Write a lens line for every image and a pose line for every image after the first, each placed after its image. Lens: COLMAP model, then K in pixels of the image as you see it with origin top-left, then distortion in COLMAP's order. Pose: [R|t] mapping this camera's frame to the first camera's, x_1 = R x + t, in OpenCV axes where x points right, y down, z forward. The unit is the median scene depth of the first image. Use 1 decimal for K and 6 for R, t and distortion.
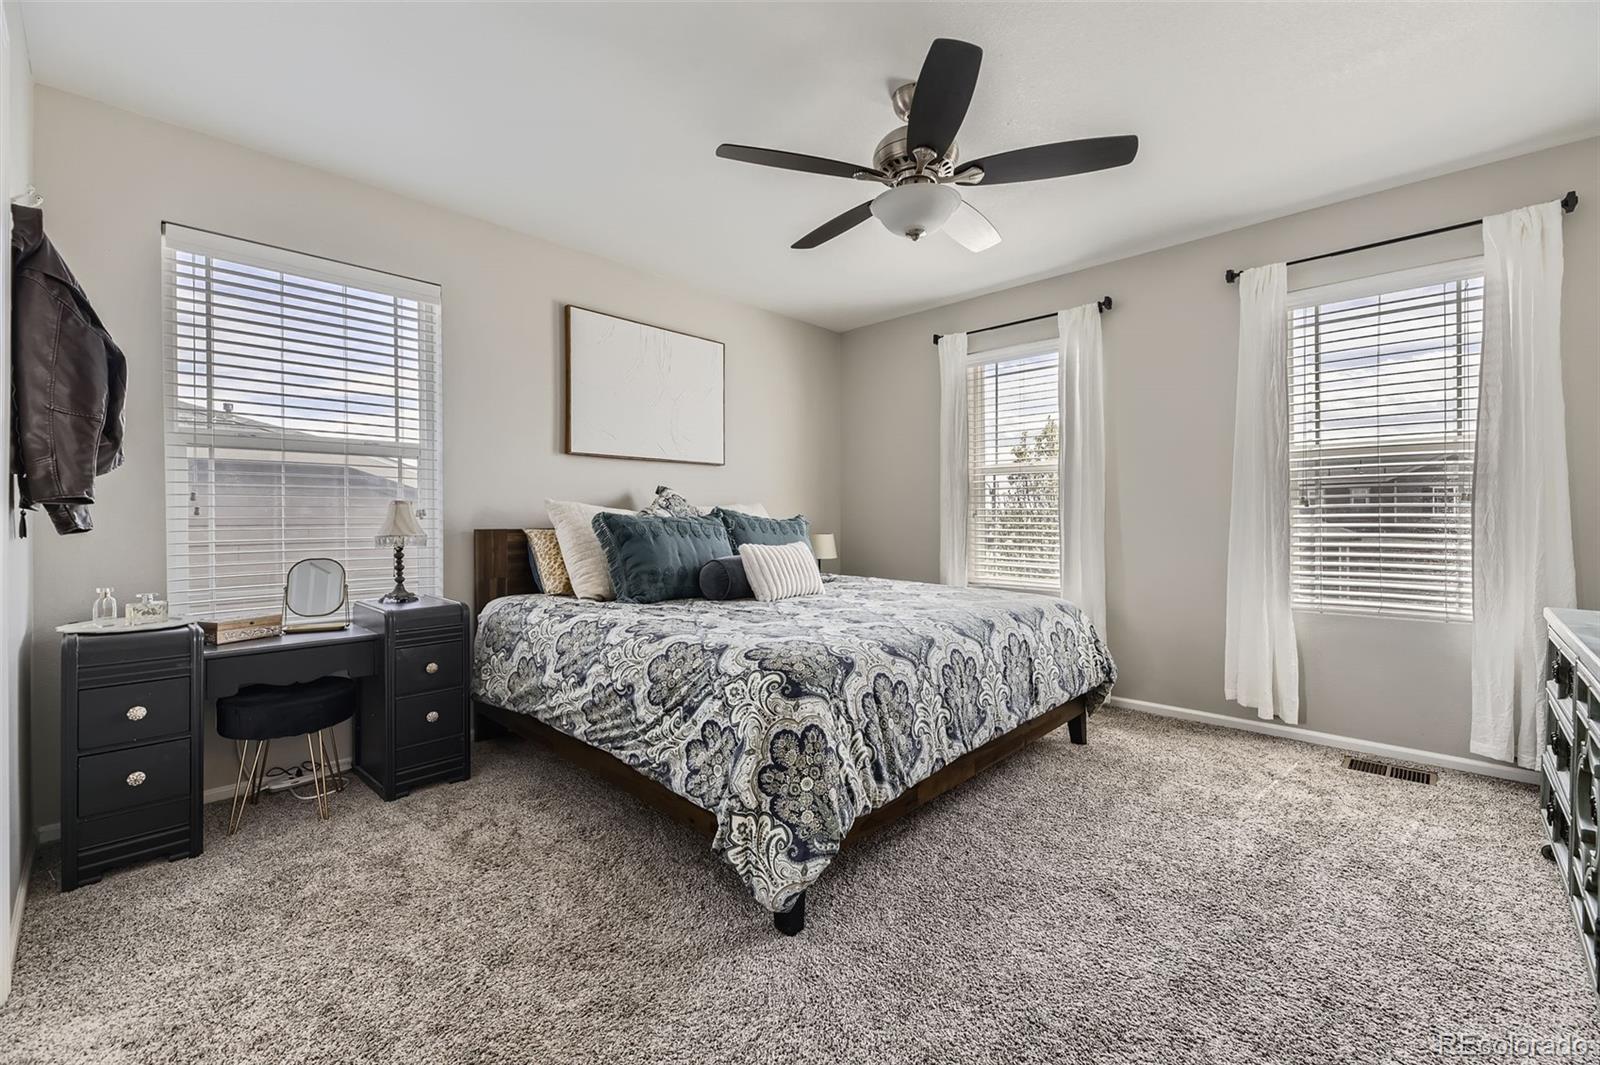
lens RADIAL K [[668.2, 0, 798.7], [0, 668.2, 519.7], [0, 0, 1]] dist [0.002550, 0.000018]
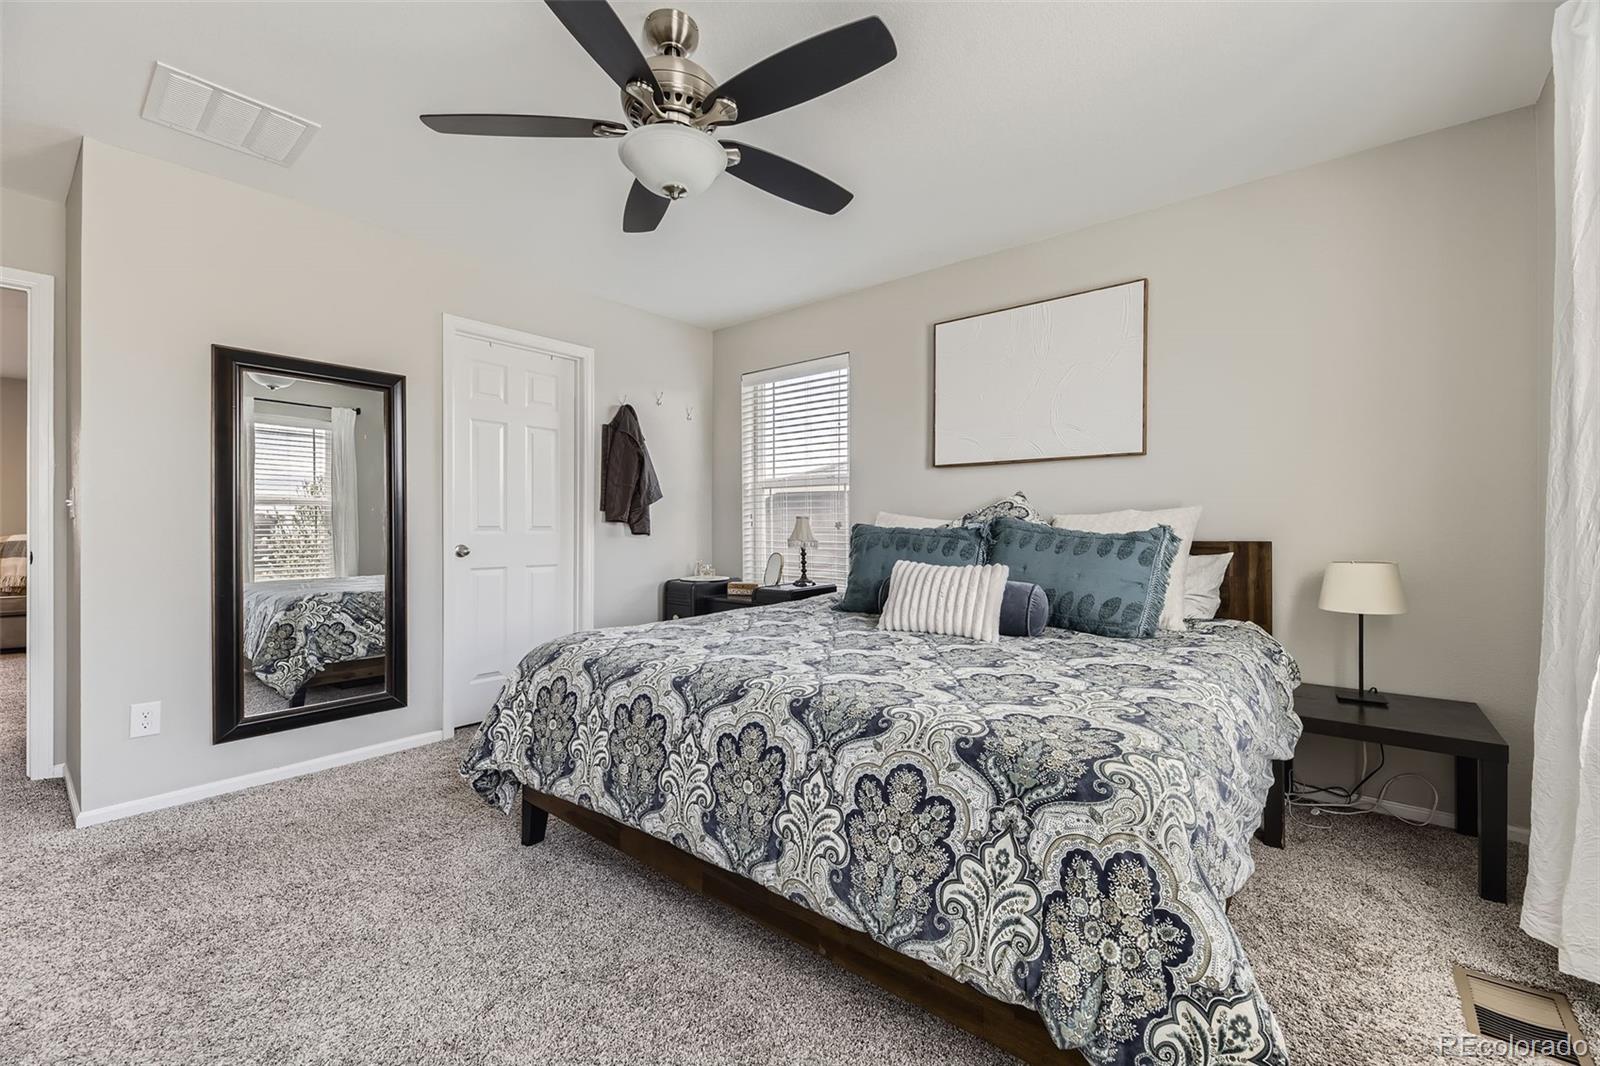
lens RADIAL K [[668.2, 0, 798.7], [0, 668.2, 520.2], [0, 0, 1]] dist [0.002550, 0.000018]
pose [[0.069750, -0.004849, -0.997553, 0.839080], [-0.004676, 0.999976, -0.005188, -0.011081], [0.997554, 0.005026, 0.069725, 0.898104]]
